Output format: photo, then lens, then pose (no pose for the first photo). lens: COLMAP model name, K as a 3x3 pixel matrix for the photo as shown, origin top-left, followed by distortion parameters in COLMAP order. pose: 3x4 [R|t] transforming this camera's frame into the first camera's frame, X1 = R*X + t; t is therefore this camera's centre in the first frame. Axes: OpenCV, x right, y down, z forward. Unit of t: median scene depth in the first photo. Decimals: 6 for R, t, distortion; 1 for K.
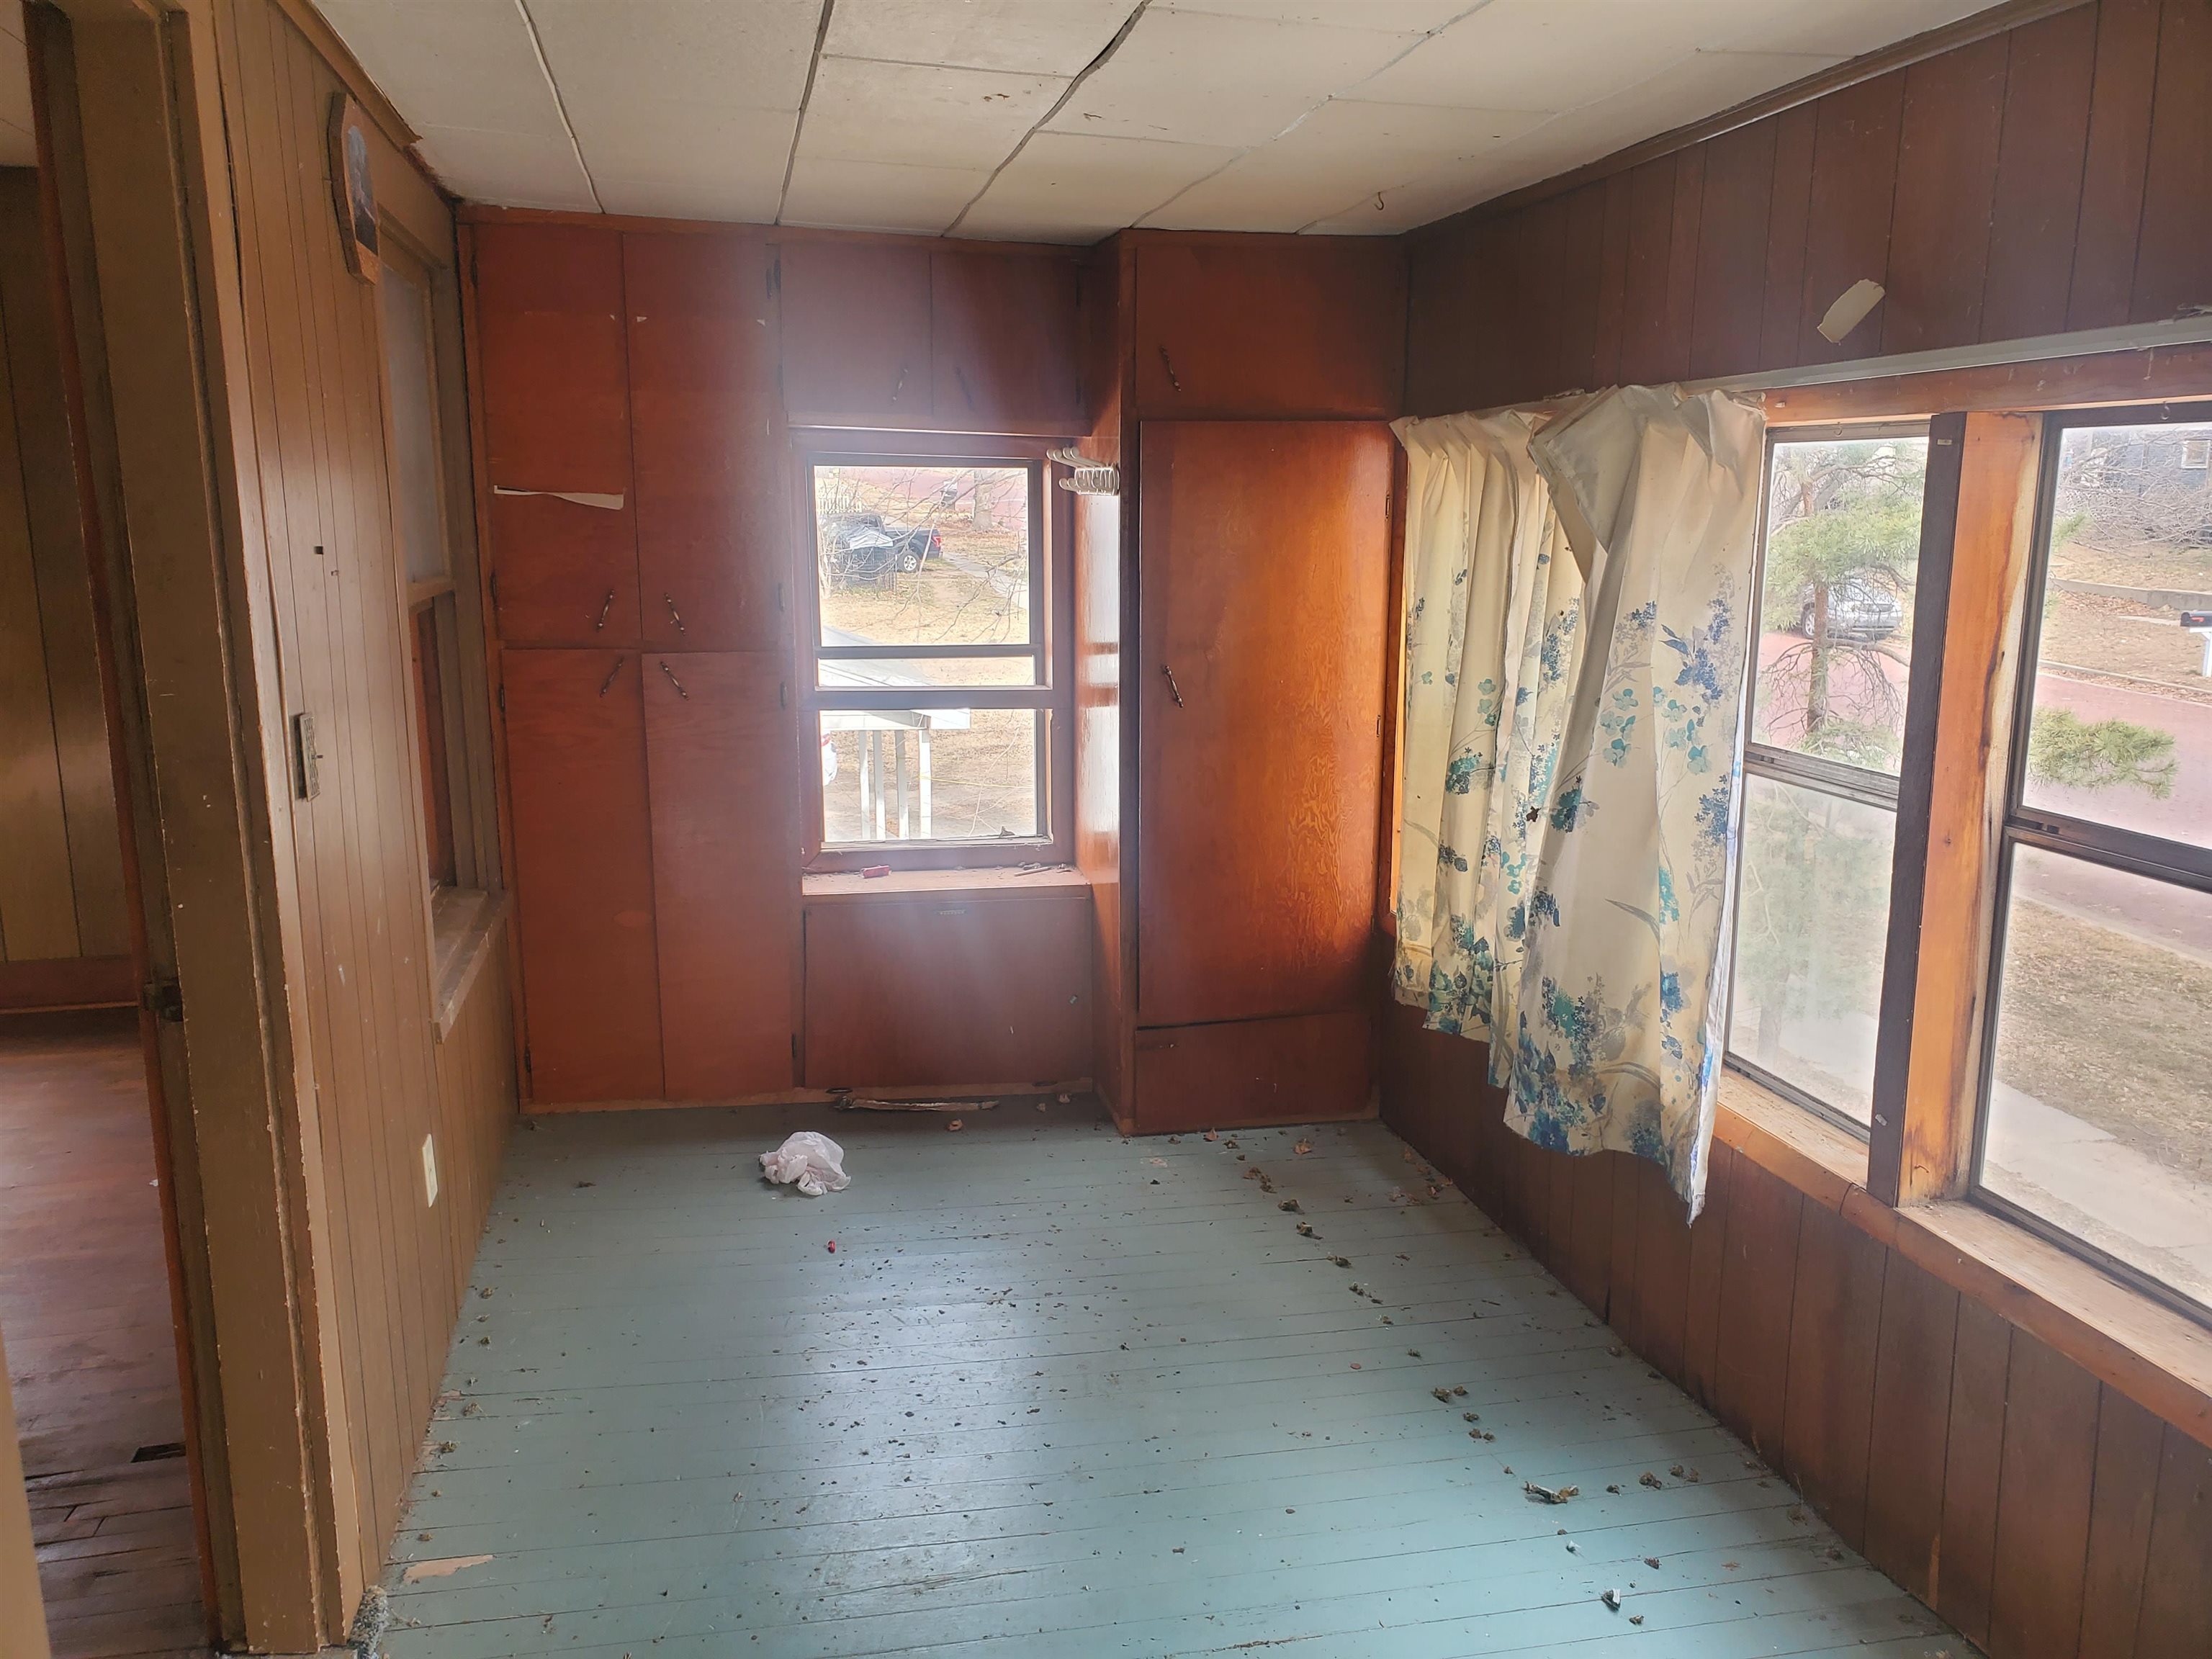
lens RADIAL K [[1692.5, 0, 1106.0], [0, 1692.5, 829.5], [0, 0, 1]] dist [-0.000949, -0.001239]
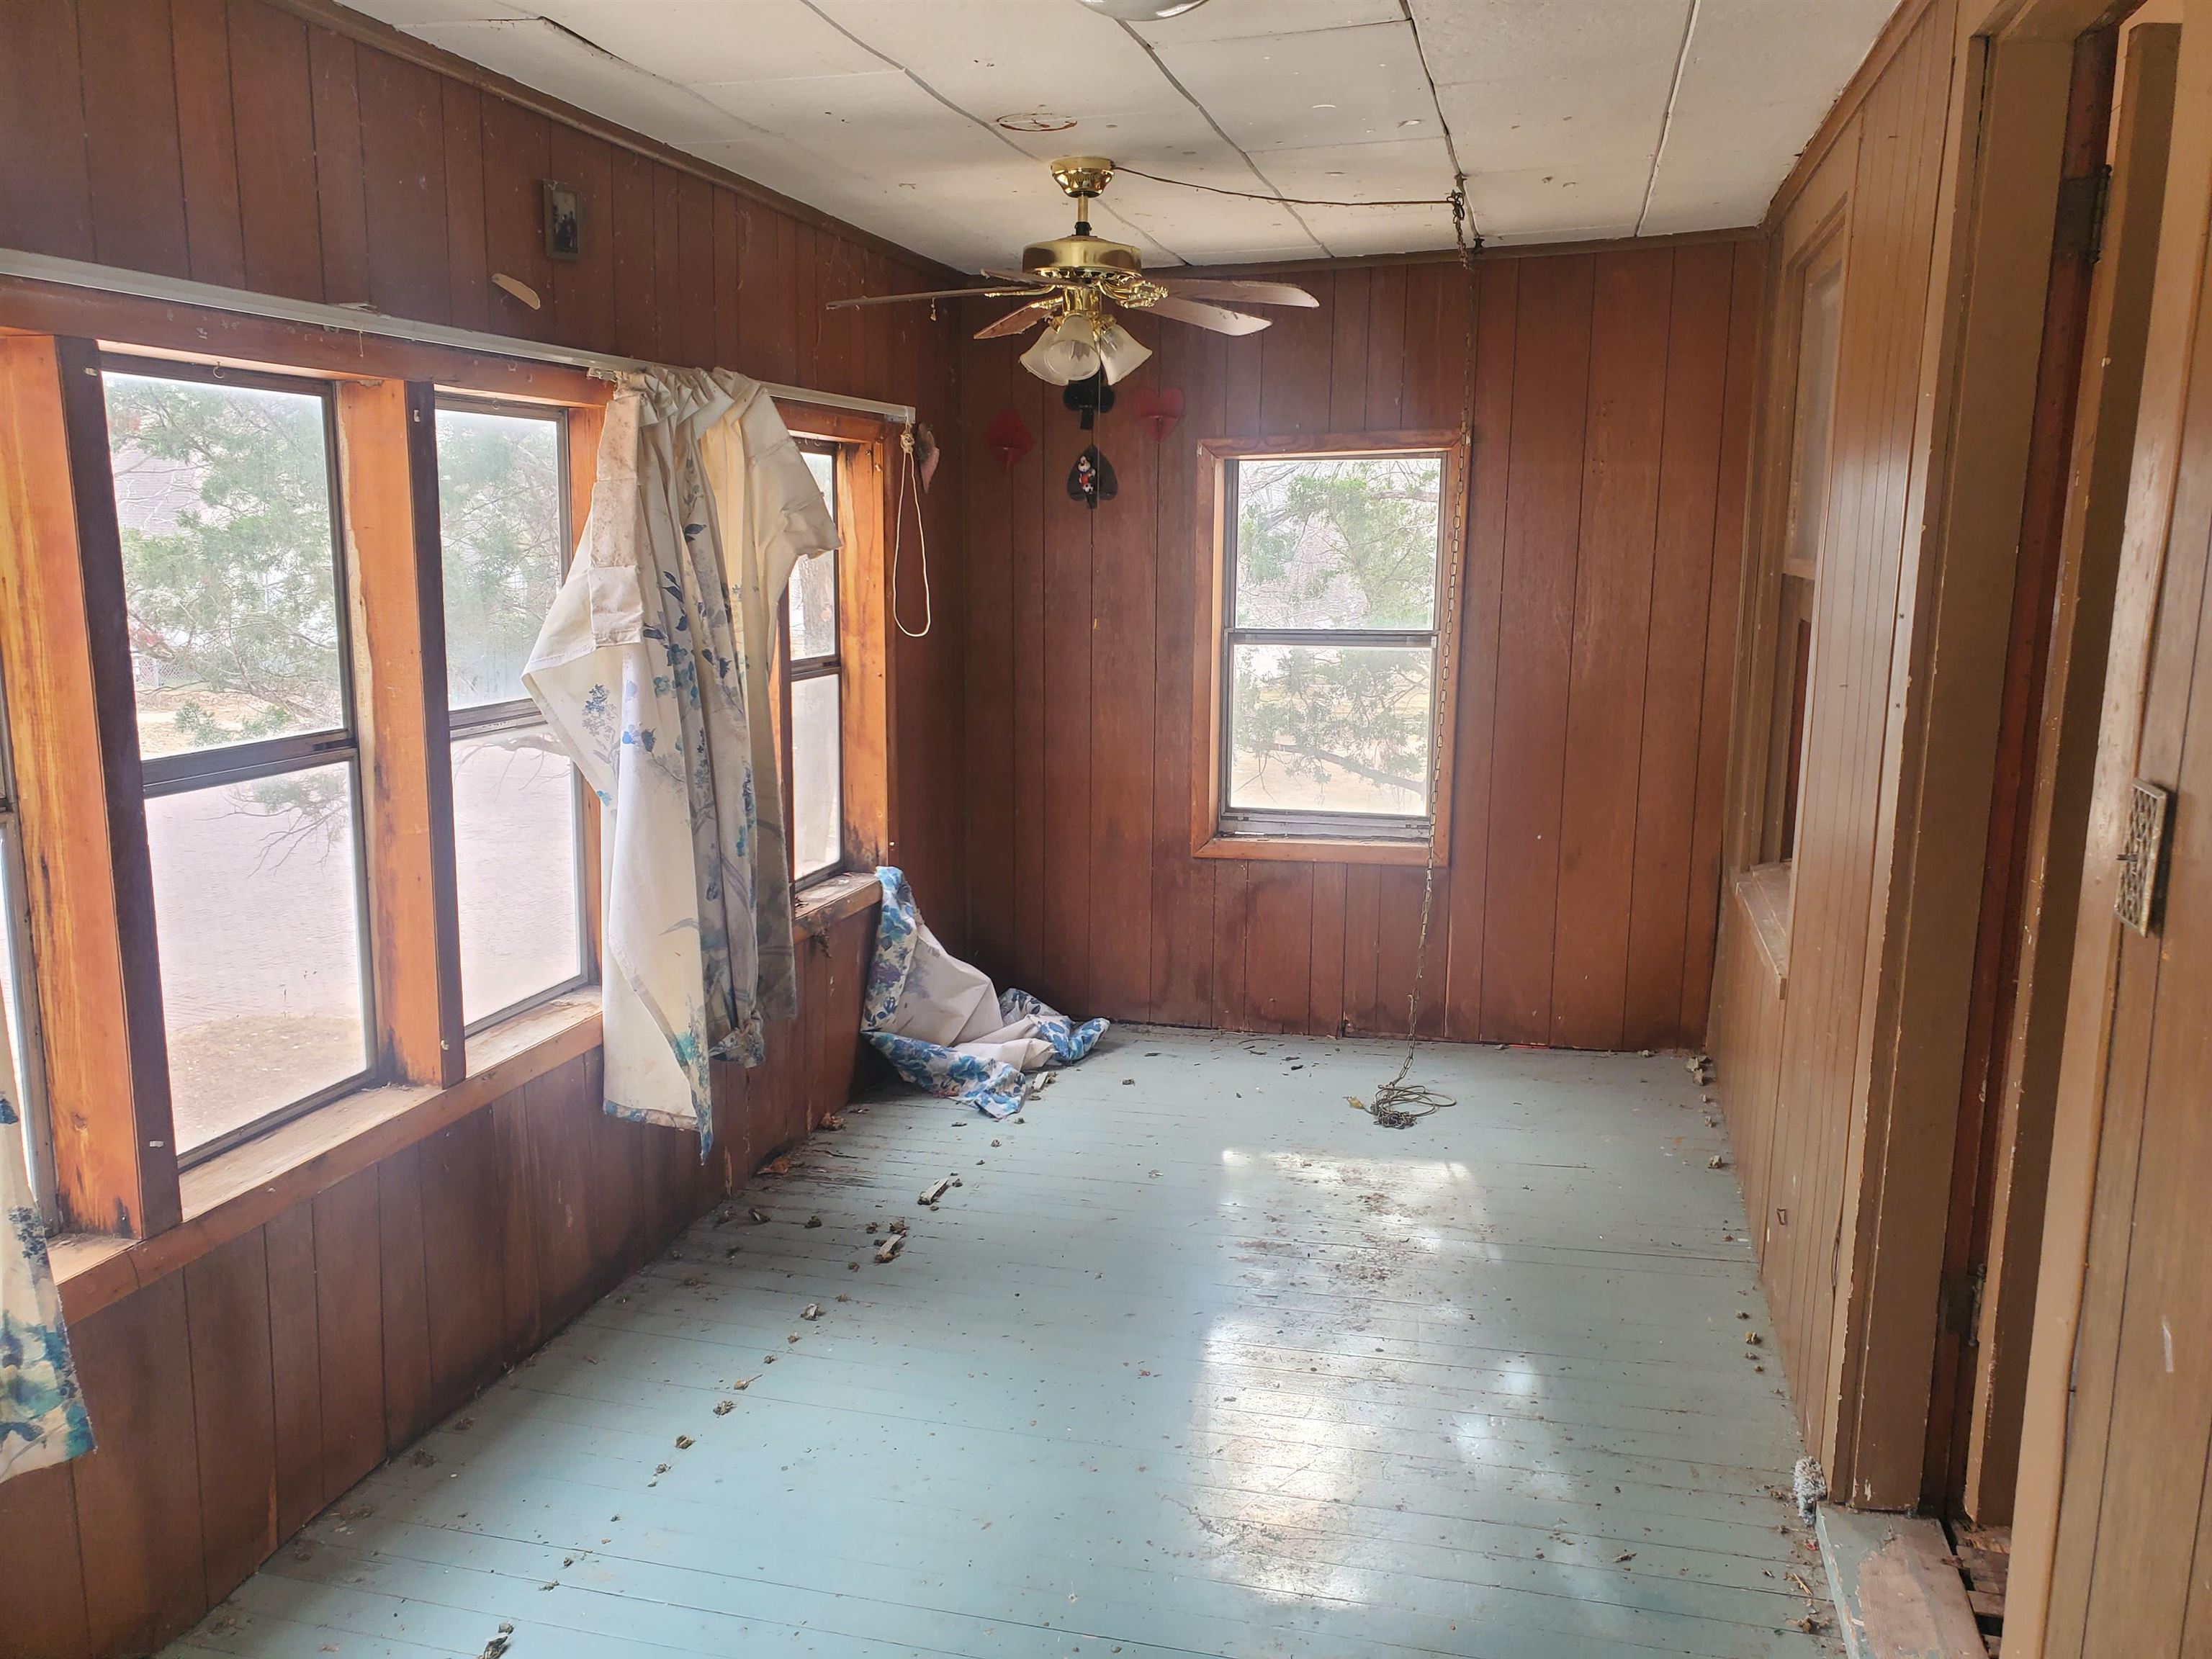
lens RADIAL K [[1692.5, 0, 1106.0], [0, 1692.5, 829.5], [0, 0, 1]] dist [-0.000949, -0.001239]
pose [[-0.883335, -0.112555, 0.455027, -0.424764], [0.060096, 0.935538, 0.348076, -0.305925], [-0.464873, 0.334813, -0.819630, 1.679102]]
